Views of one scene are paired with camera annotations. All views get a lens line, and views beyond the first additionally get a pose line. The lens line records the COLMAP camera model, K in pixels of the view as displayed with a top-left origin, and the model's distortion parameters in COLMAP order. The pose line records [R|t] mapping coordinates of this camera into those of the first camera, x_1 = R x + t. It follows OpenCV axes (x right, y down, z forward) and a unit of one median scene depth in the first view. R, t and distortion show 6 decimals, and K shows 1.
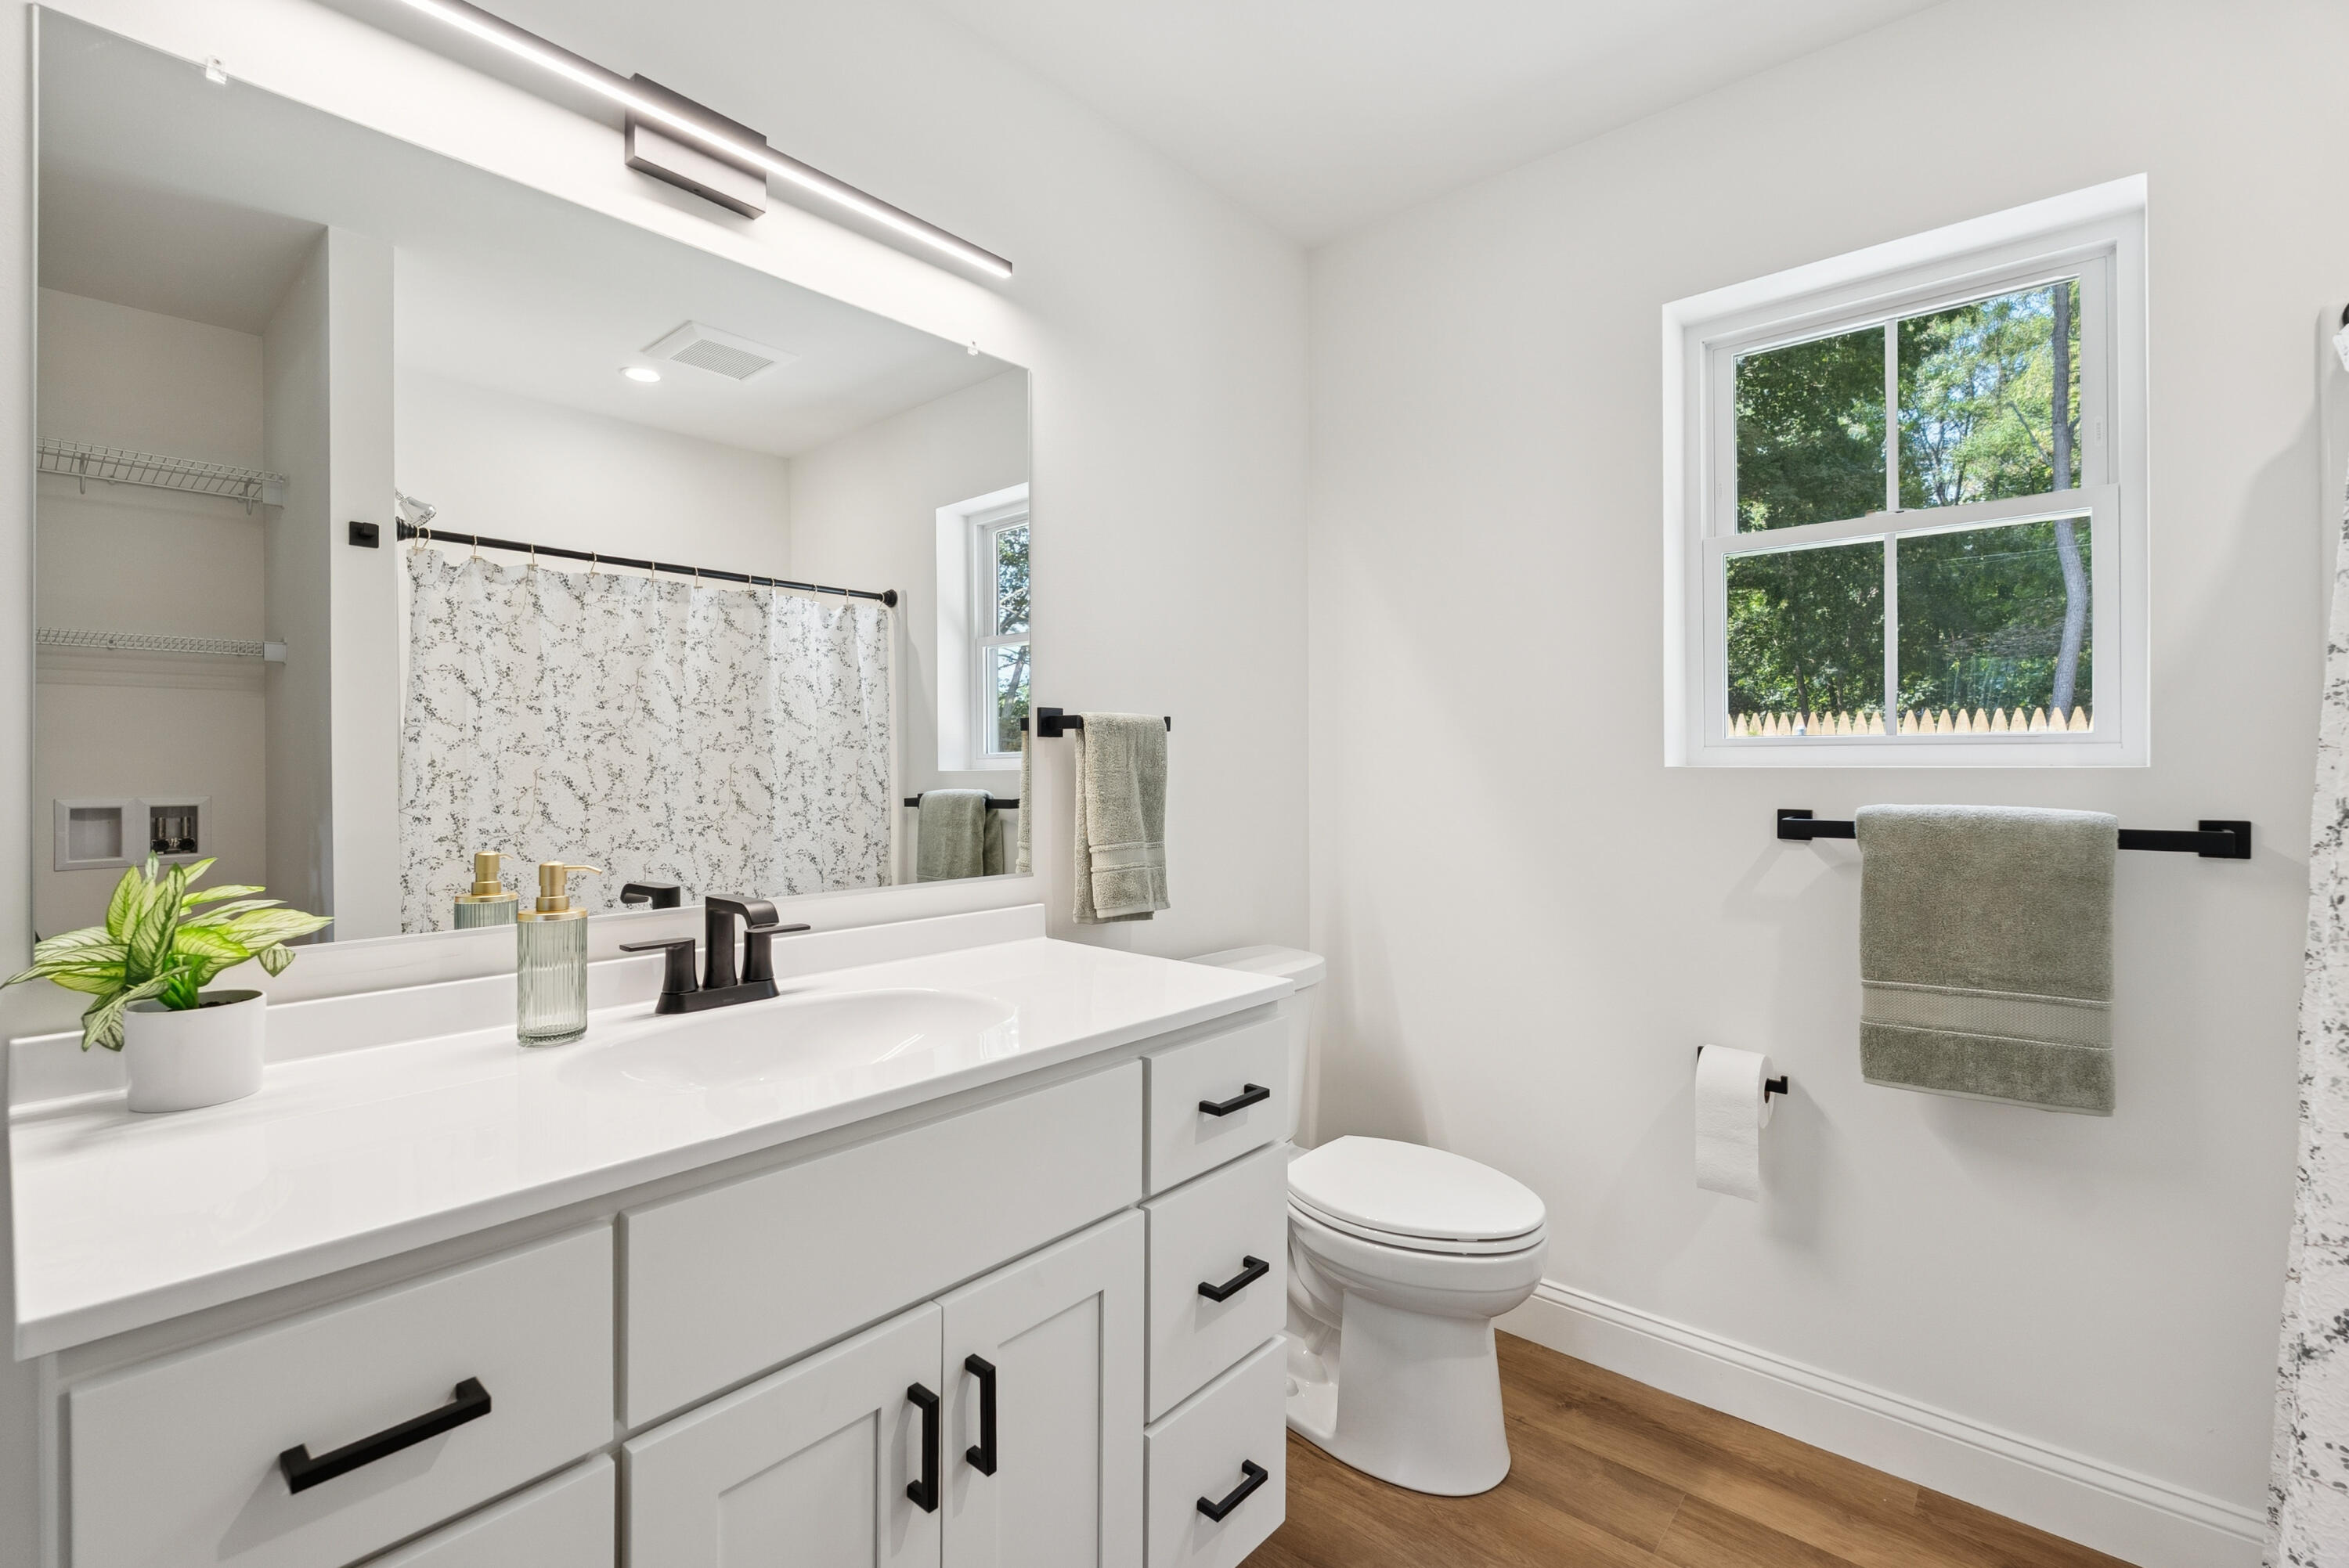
lens RADIAL K [[1042.4, 0, 1170.0], [0, 1042.4, 771.0], [0, 0, 1]] dist [-0.000948, 0.000266]
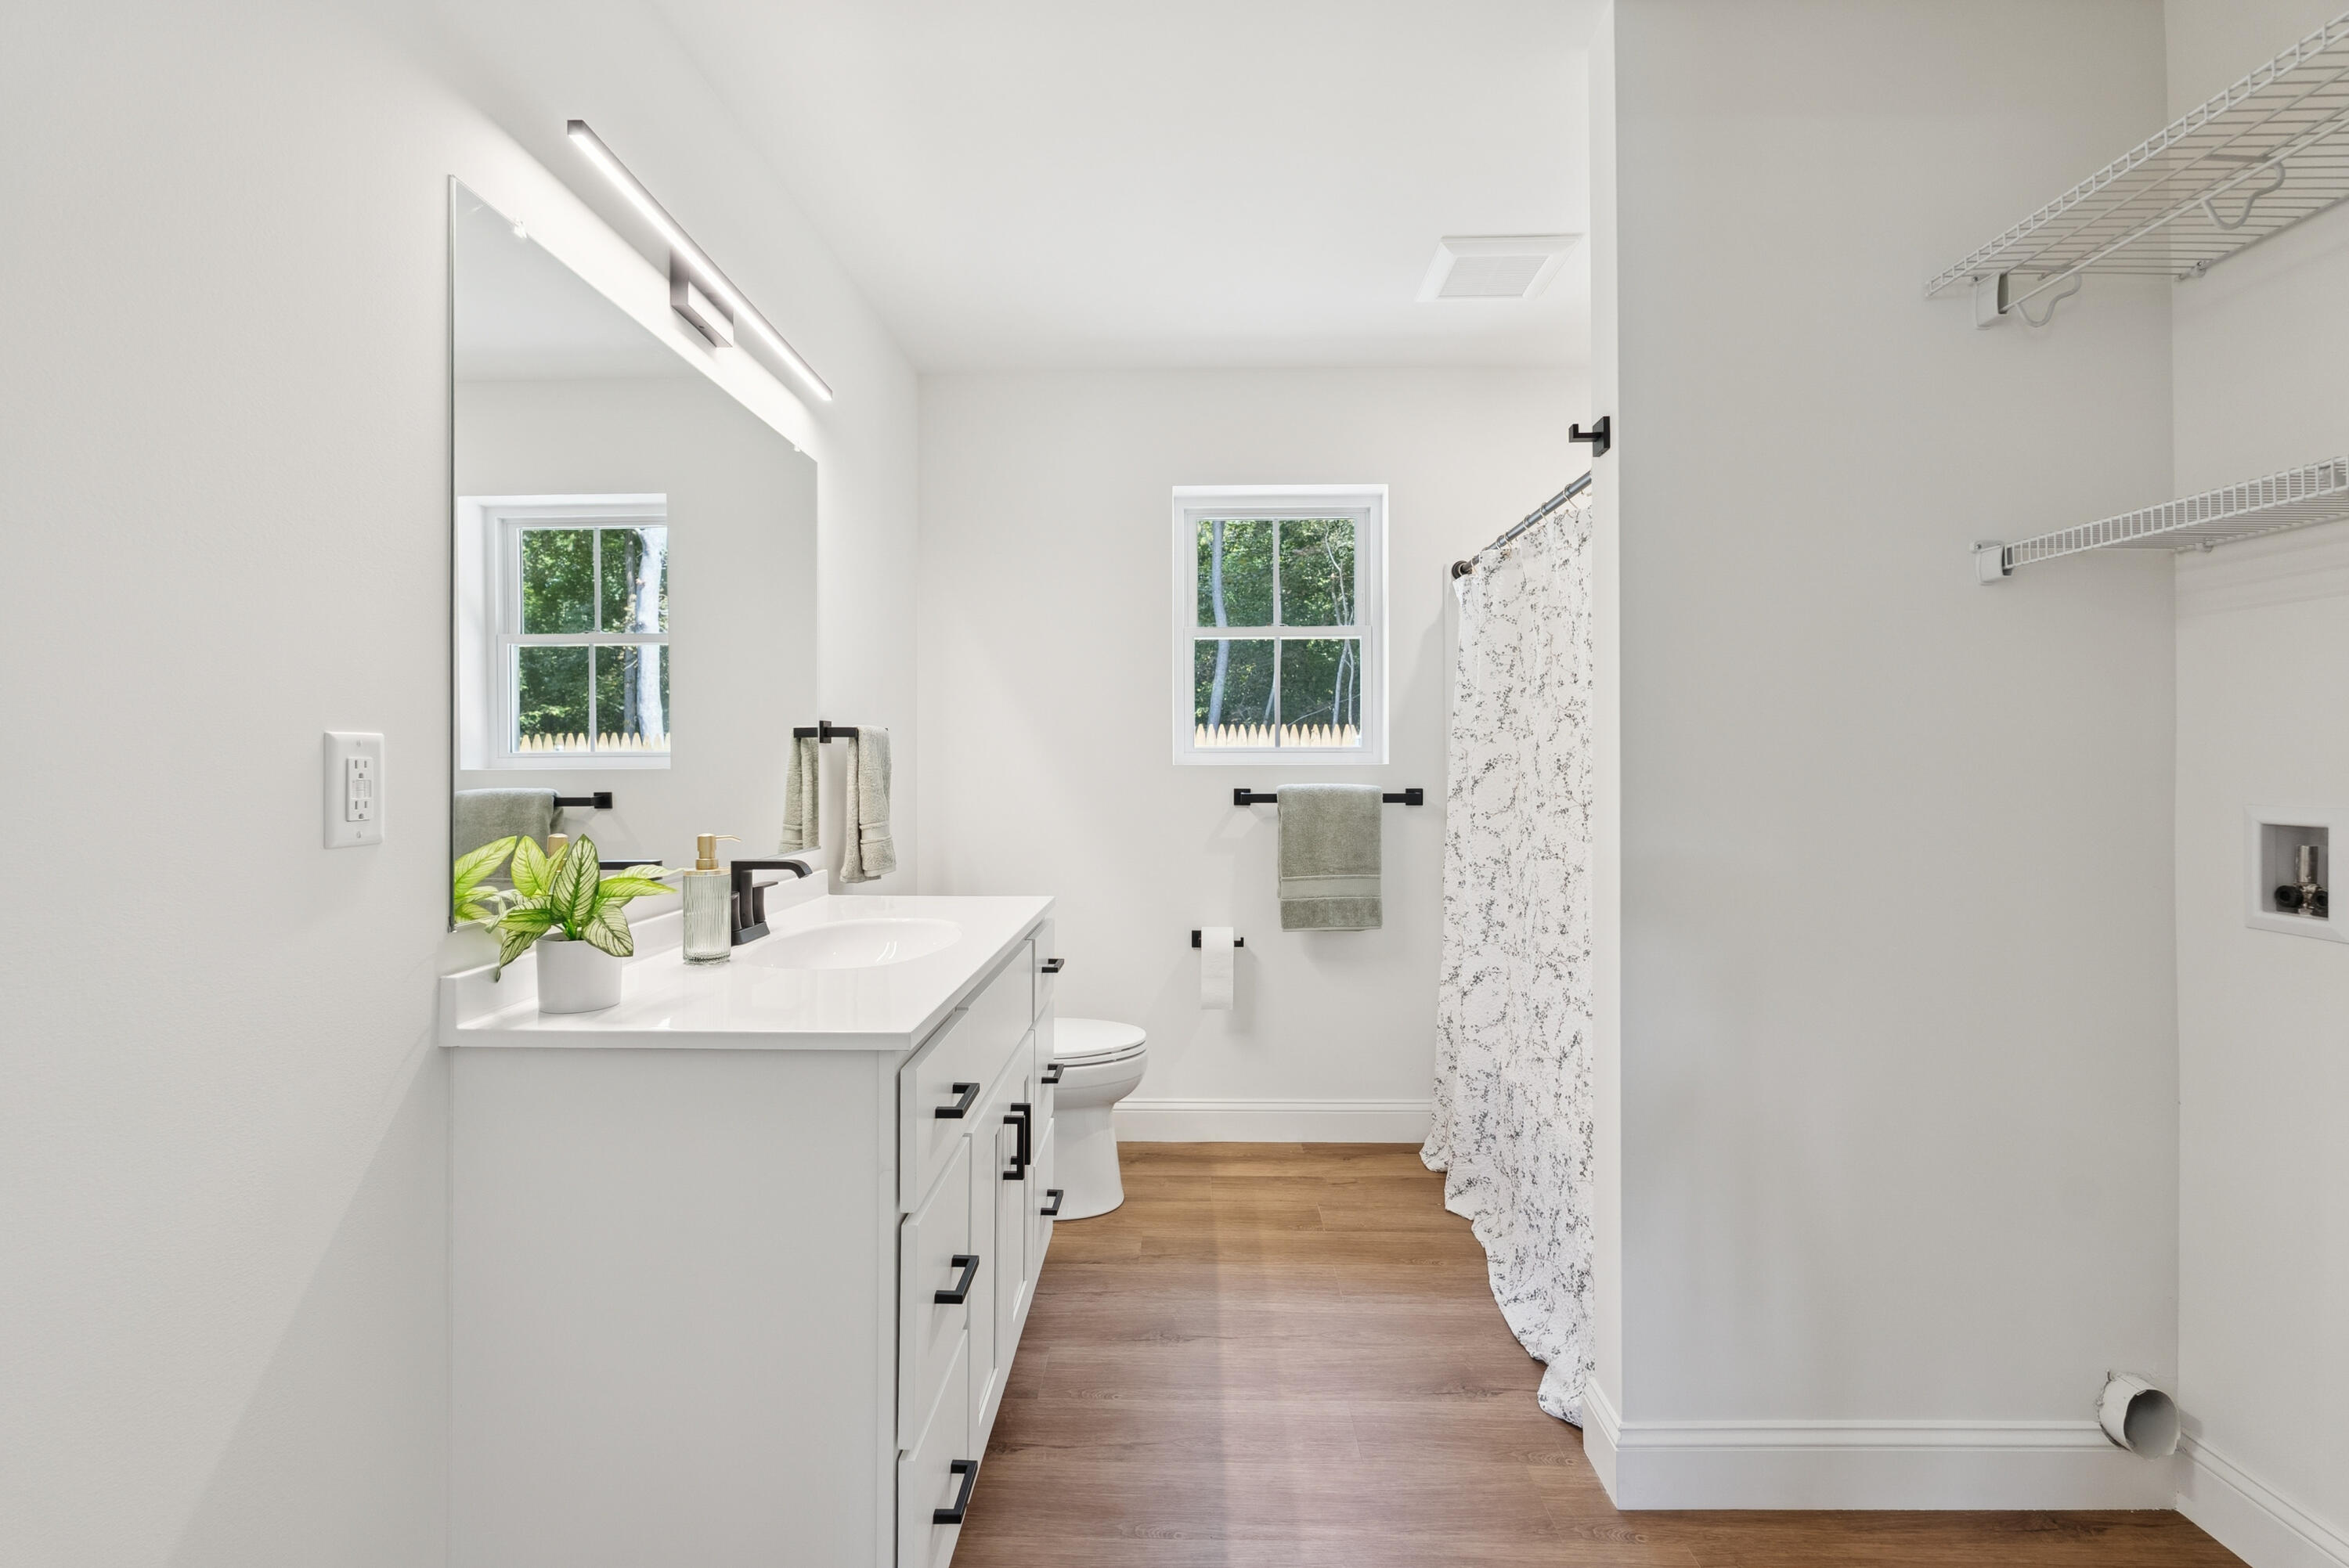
lens RADIAL K [[1042.4, 0, 1170.0], [0, 1042.4, 771.0], [0, 0, 1]] dist [-0.000948, 0.000266]
pose [[0.772169, -0.006951, 0.635379, -0.666151], [0.004987, 0.999976, 0.004879, -0.002104], [-0.635398, -0.000599, 0.772185, -0.315191]]
